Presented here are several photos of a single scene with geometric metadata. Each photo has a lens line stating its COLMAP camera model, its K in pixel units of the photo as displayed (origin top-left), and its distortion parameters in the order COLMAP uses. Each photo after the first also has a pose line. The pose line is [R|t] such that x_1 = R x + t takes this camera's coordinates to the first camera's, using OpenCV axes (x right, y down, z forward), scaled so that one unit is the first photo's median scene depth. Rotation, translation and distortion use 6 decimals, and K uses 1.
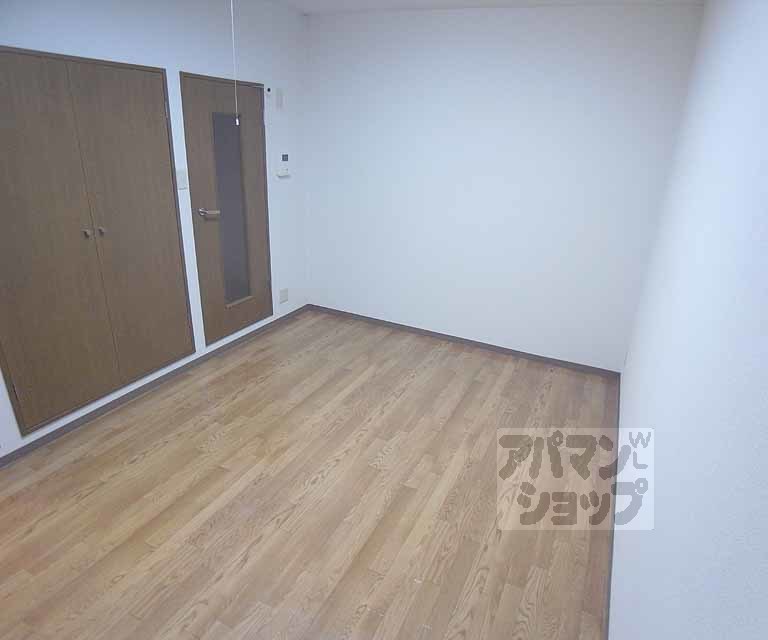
lens RADIAL K [[484.9, 0, 379.4], [0, 484.9, 325.3], [0, 0, 1]] dist [-0.049101, 0.000400]
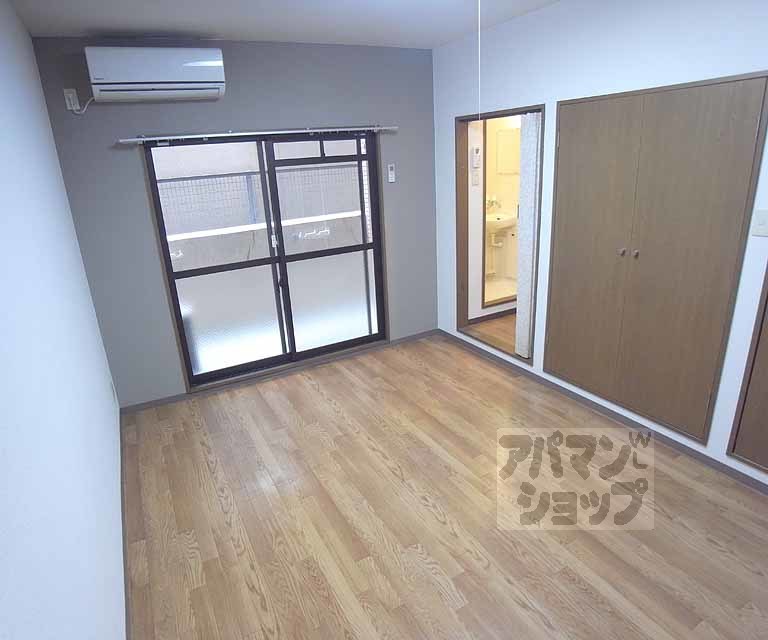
lens RADIAL K [[484.9, 0, 379.1], [0, 484.9, 315.4], [0, 0, 1]] dist [-0.049101, 0.000400]
pose [[-0.591472, 0.233861, -0.771667, 0.657283], [-0.276965, 0.839864, 0.466819, -0.477296], [0.757265, 0.489835, -0.431985, 1.266436]]
